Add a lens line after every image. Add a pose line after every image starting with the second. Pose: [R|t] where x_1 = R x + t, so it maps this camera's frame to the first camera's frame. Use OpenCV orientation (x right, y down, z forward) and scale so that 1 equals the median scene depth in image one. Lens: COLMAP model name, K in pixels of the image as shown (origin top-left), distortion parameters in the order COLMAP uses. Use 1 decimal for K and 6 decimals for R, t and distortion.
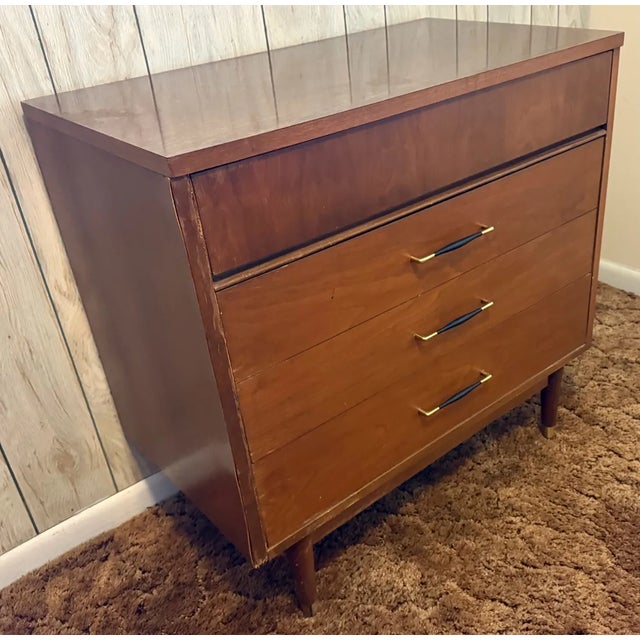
lens RADIAL K [[741.1, 0, 394.4], [0, 741.1, 331.5], [0, 0, 1]] dist [0.112207, -0.245223]
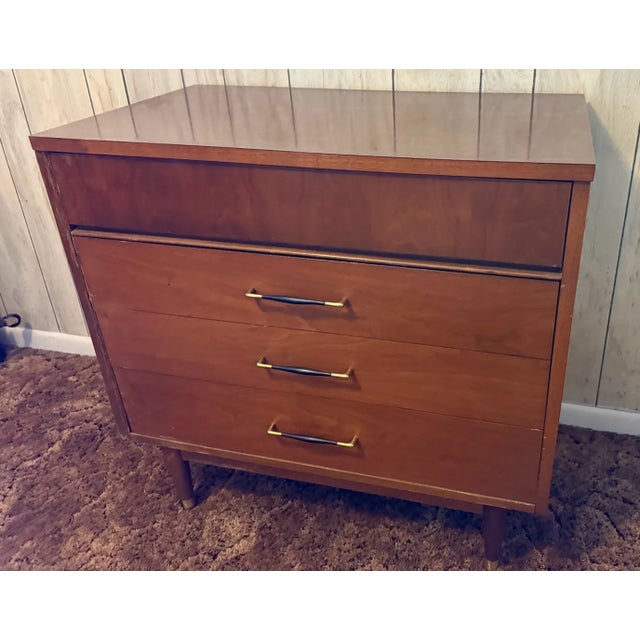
lens RADIAL K [[597.4, 0, 403.6], [0, 597.4, 260.4], [0, 0, 1]] dist [0.061985, -0.119717]
pose [[0.559057, 0.412245, -0.719381, 0.663678], [-0.431650, 0.885494, 0.171986, -0.334726], [0.707908, 0.214370, 0.672987, 0.484444]]
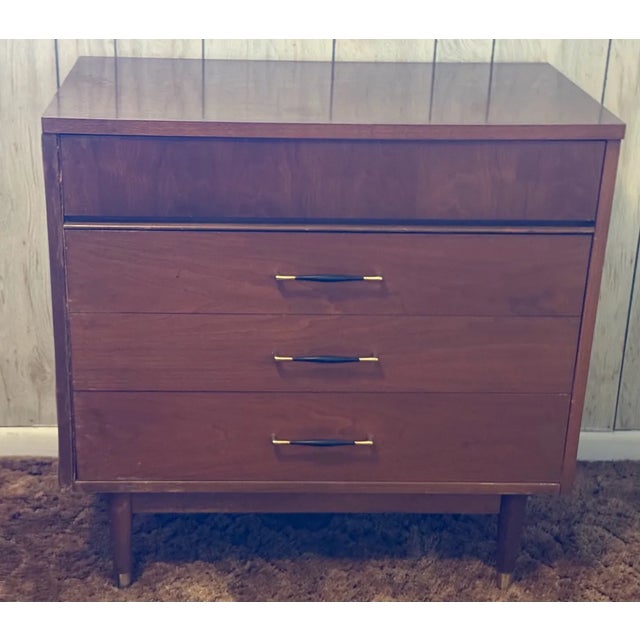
lens RADIAL K [[1262.5, 0, 277.1], [0, 1262.5, 313.2], [0, 0, 1]] dist [0.096683, 0.188392]
pose [[0.760585, 0.319268, -0.565313, 0.897843], [-0.385998, 0.922498, 0.001662, -0.045309], [0.522031, 0.216946, 0.824875, -0.375696]]
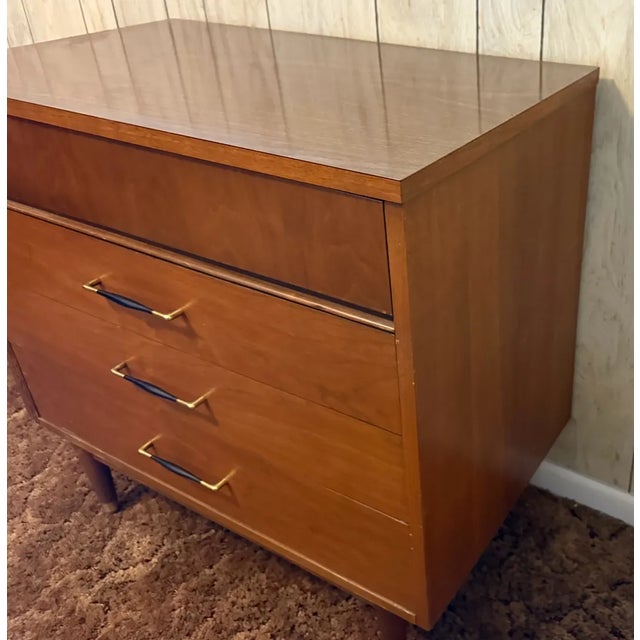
lens RADIAL K [[717.4, 0, 484.8], [0, 717.4, 271.8], [0, 0, 1]] dist [0.031157, -0.052384]
pose [[0.320314, 0.511392, -0.797419, 0.740929], [-0.488548, 0.810369, 0.323453, -0.531201], [0.811615, 0.285972, 0.509412, 0.811893]]
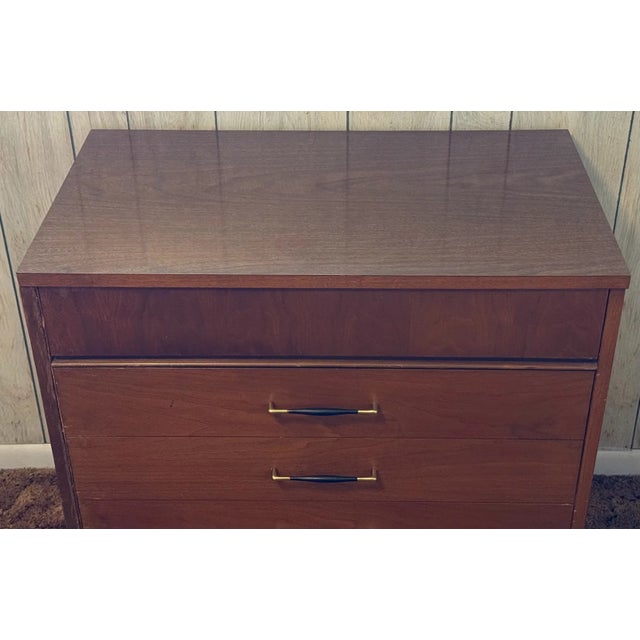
lens RADIAL K [[1043.8, 0, 326.5], [0, 1043.8, 258.5], [0, 0, 1]] dist [0.182063, -0.249470]
pose [[0.725617, 0.413516, -0.549986, 0.686797], [-0.378587, 0.907350, 0.182721, -0.497779], [0.574588, 0.075632, 0.814941, -0.125503]]
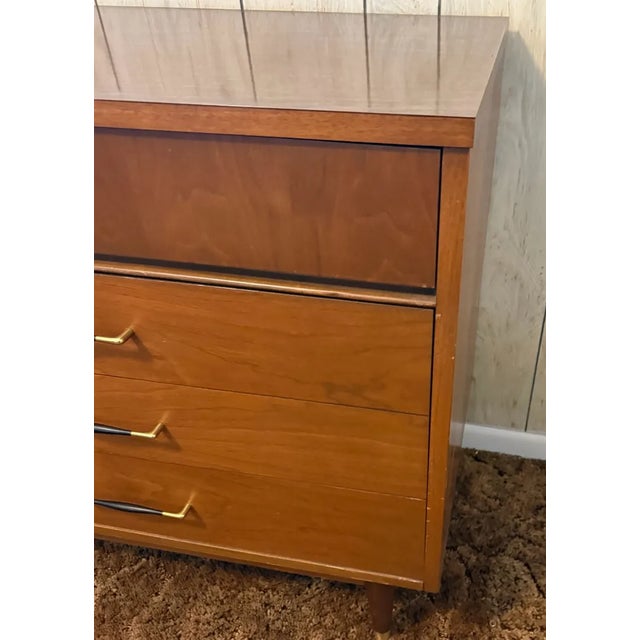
lens RADIAL K [[612.3, 0, 401.4], [0, 612.3, 355.1], [0, 0, 1]] dist [0.086569, -0.145590]
pose [[0.593962, 0.532789, -0.602781, 0.565706], [-0.434943, 0.842991, 0.316528, -0.376635], [0.676782, 0.074170, 0.732438, 0.717071]]
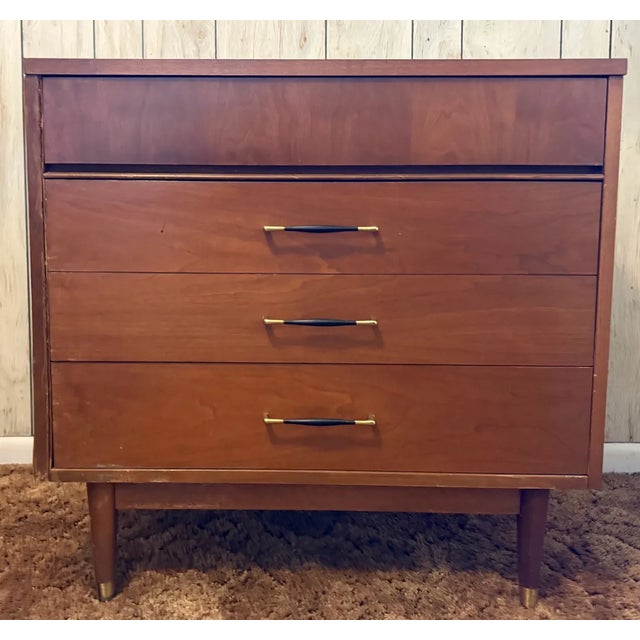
lens RADIAL K [[655.8, 0, 271.8], [0, 655.8, 218.3], [0, 0, 1]] dist [0.017610, -0.020774]
pose [[0.727330, 0.115847, -0.676440, 0.530032], [-0.387855, 0.882537, -0.265890, 0.100949], [0.566180, 0.455750, 0.686827, 0.356956]]
